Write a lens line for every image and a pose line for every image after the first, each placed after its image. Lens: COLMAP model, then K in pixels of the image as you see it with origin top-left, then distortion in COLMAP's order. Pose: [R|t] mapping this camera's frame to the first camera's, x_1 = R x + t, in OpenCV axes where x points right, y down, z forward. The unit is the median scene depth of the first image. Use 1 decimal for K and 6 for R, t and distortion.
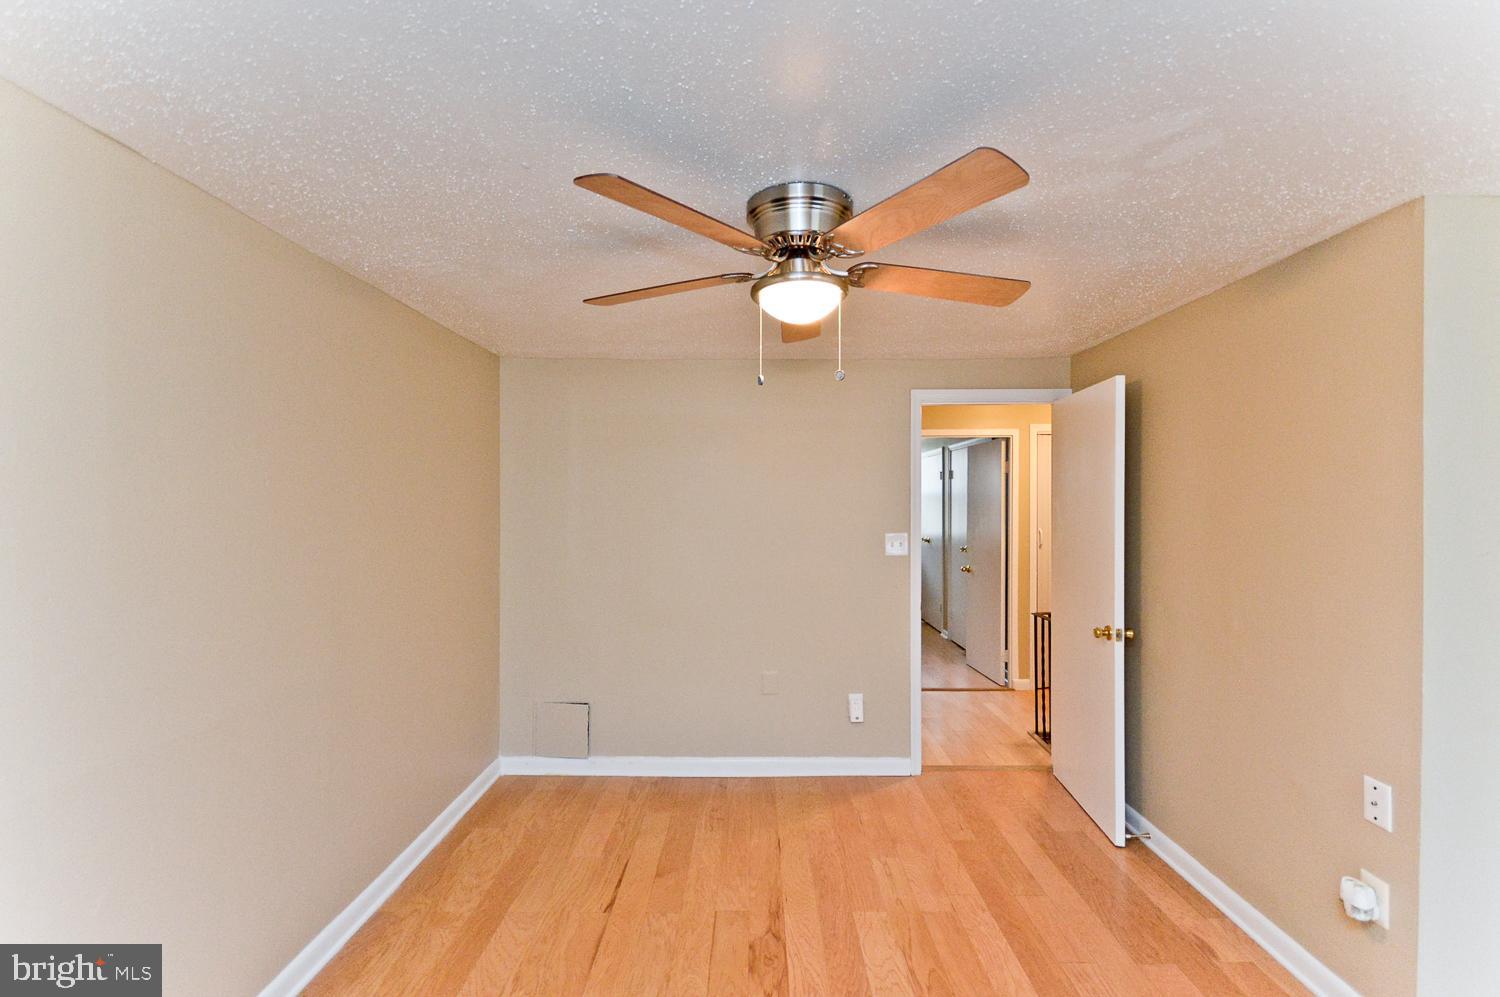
lens RADIAL K [[662.6, 0, 750.0], [0, 662.6, 498.5], [0, 0, 1]] dist [0.000268, 0.000049]
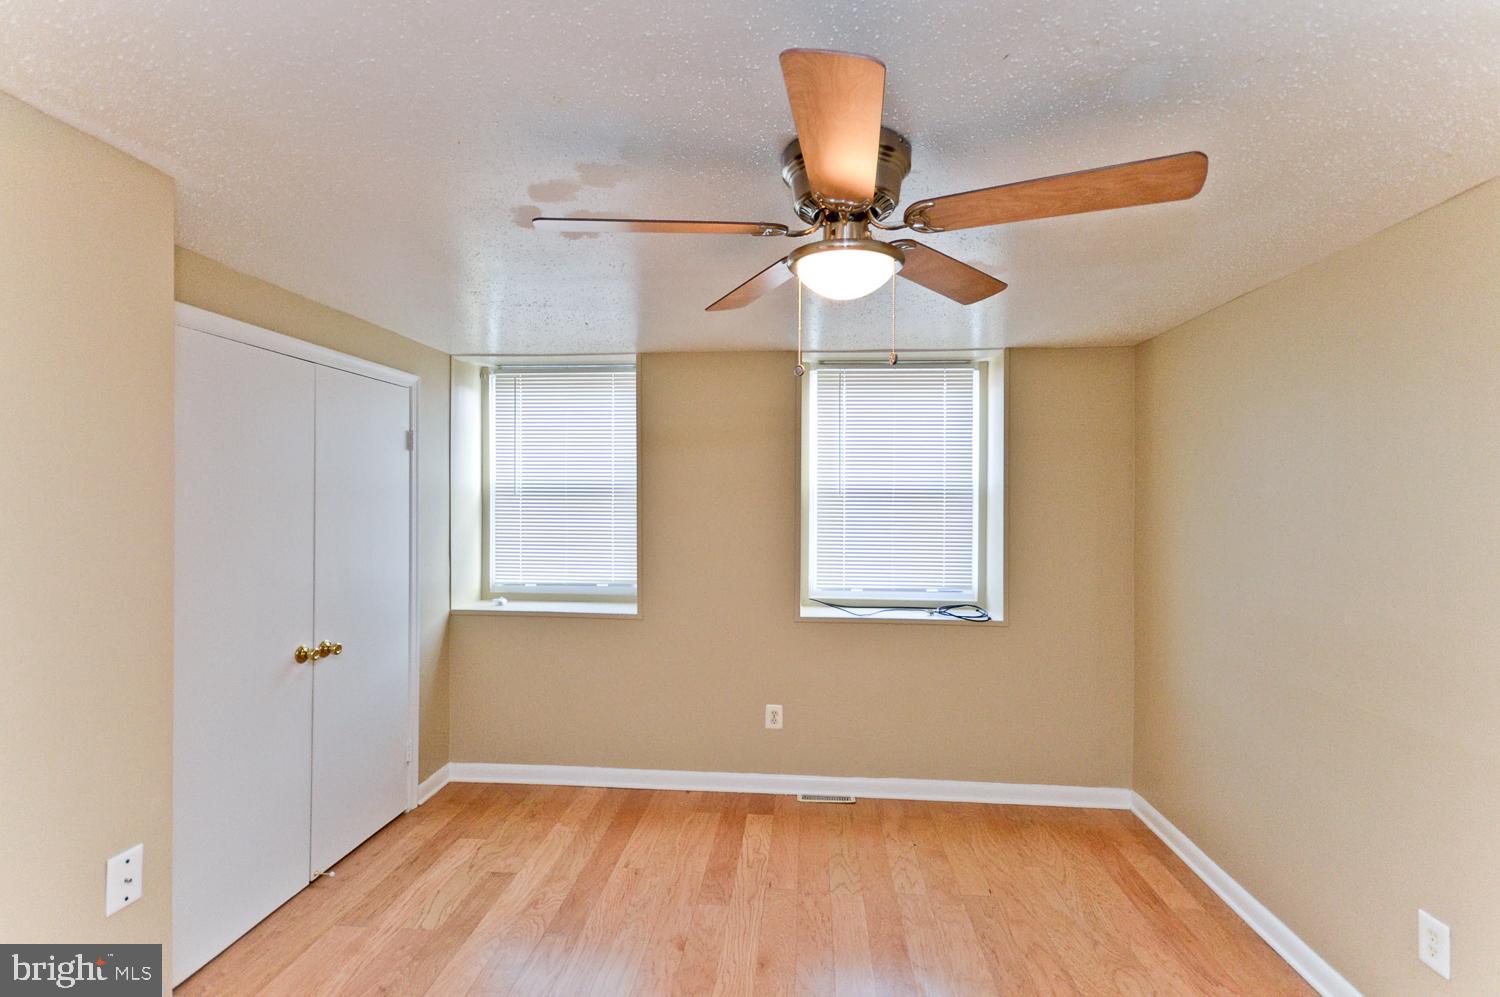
lens RADIAL K [[662.6, 0, 750.0], [0, 662.6, 498.5], [0, 0, 1]] dist [0.000268, 0.000049]
pose [[-0.996847, 0.001467, 0.079333, 0.084108], [0.000737, 0.999957, -0.009241, 0.001983], [-0.079344, -0.009154, -0.996805, 1.216096]]
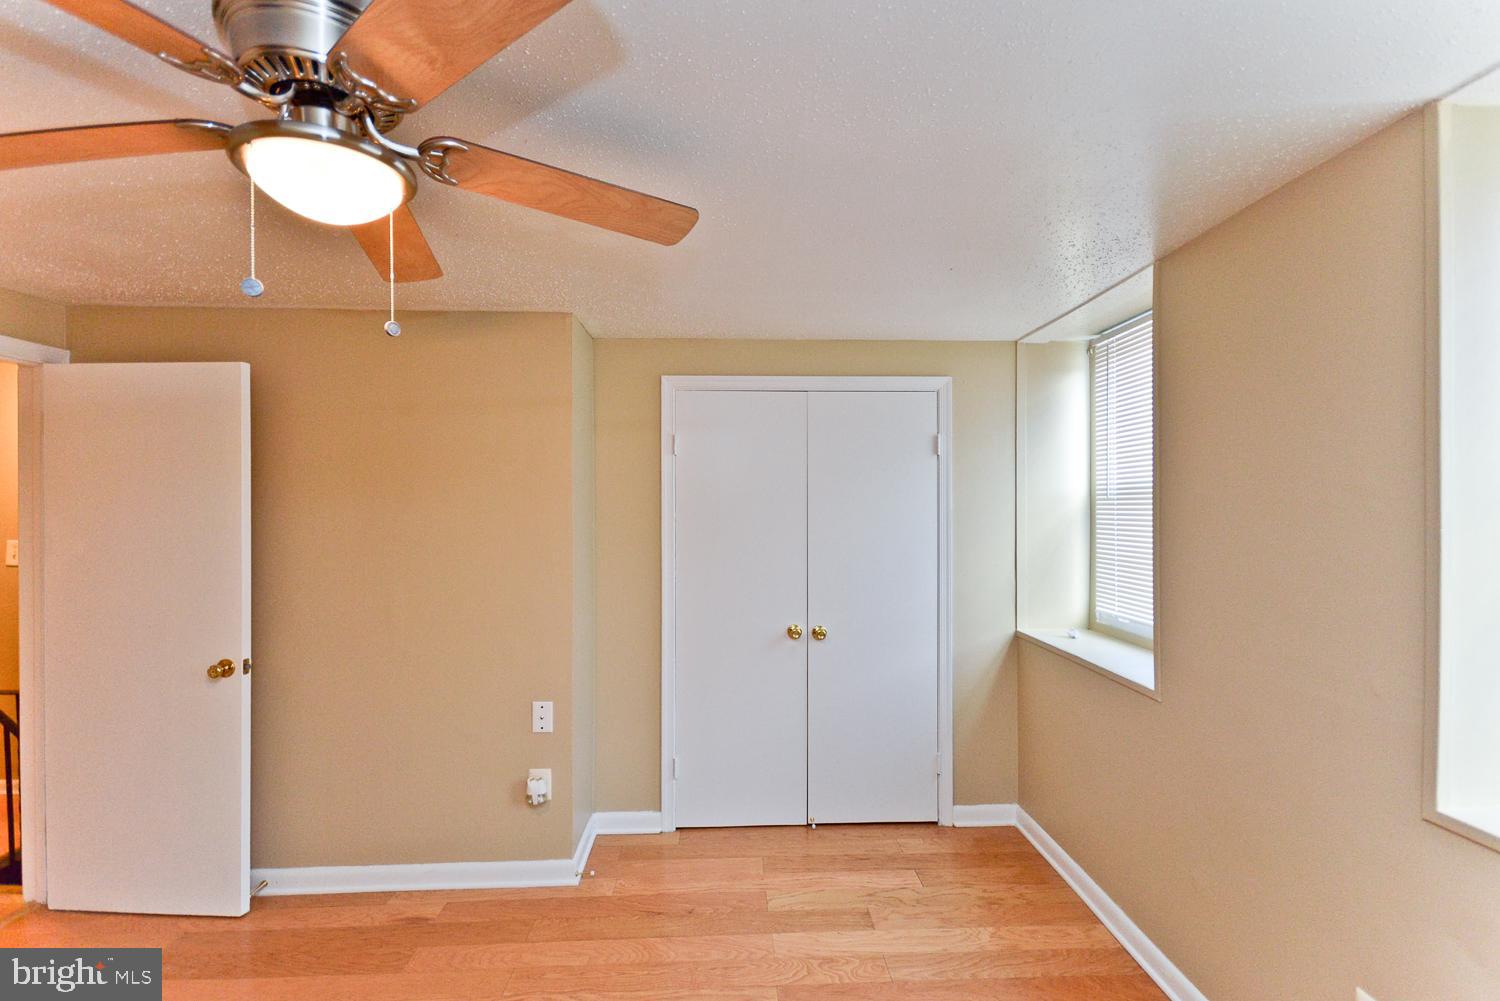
lens RADIAL K [[655.6, 0, 756.0], [0, 655.6, 510.1], [0, 0, 1]] dist [0.014825, 0.000082]
pose [[-0.056117, 0.002787, 0.998420, -0.363969], [-0.003289, 0.999990, -0.002976, 0.005100], [-0.998419, -0.003451, -0.056107, 0.426923]]
